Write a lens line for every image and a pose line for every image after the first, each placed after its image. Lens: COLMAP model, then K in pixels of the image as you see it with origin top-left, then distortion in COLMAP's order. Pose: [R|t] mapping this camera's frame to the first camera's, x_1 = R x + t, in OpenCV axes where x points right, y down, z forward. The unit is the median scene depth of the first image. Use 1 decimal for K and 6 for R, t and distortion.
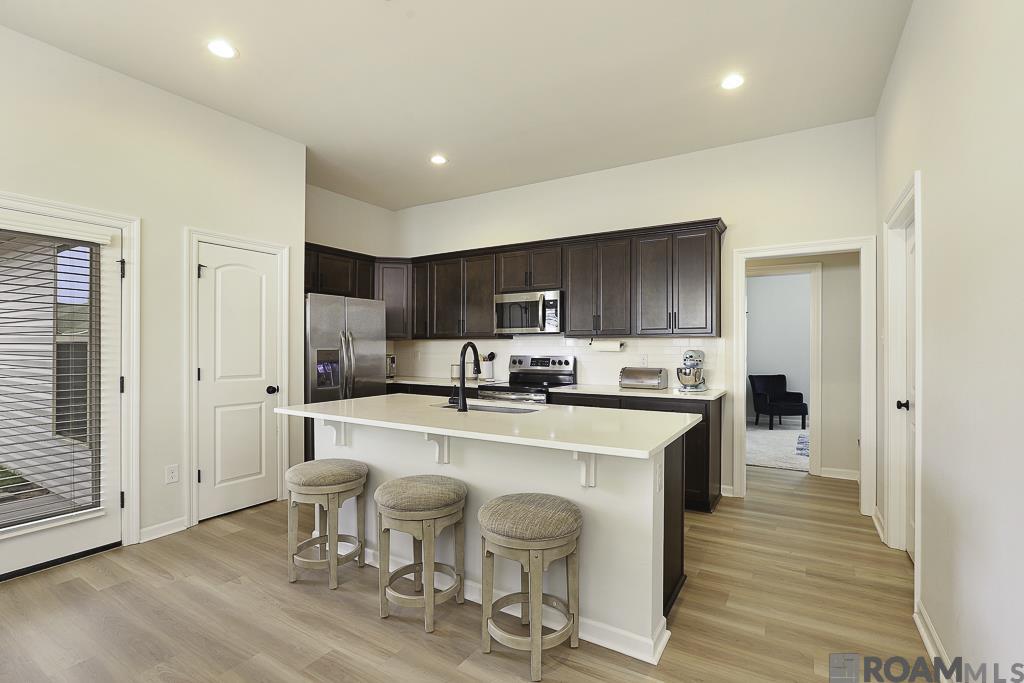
lens RADIAL K [[476.6, 0, 509.3], [0, 476.6, 348.5], [0, 0, 1]] dist [-0.048537, 0.027985]
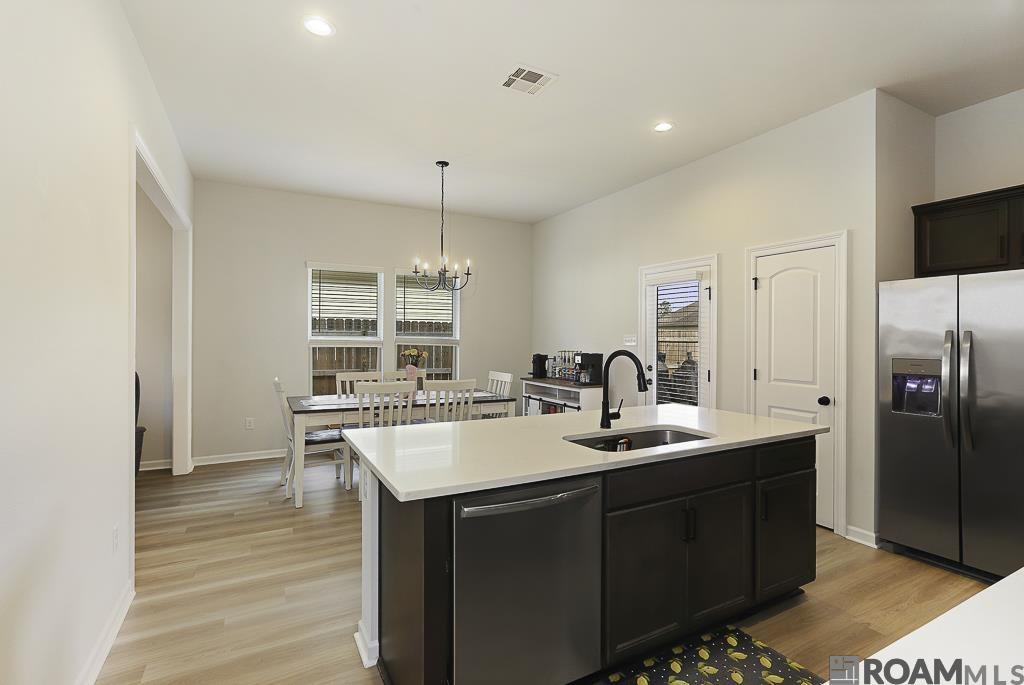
lens RADIAL K [[479.3, 0, 514.2], [0, 479.3, 338.8], [0, 0, 1]] dist [-0.052494, 0.030924]
pose [[-0.495449, -0.002065, -0.868635, 0.515979], [-0.009661, 0.999948, 0.003133, -0.023989], [0.868583, 0.009944, -0.495443, 0.875600]]
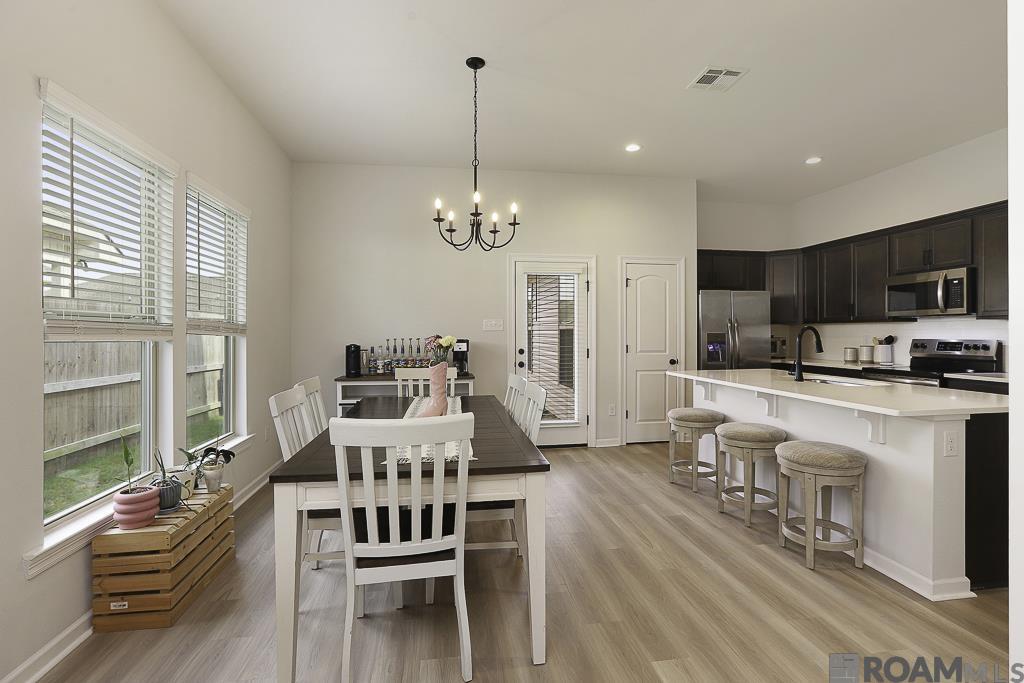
lens RADIAL K [[477.1, 0, 510.2], [0, 477.1, 329.7], [0, 0, 1]] dist [-0.050255, 0.027620]
pose [[0.644206, -0.006570, -0.764824, 0.245546], [0.001310, 0.999971, -0.007486, 0.002705], [0.764851, 0.003821, 0.644196, -0.260415]]
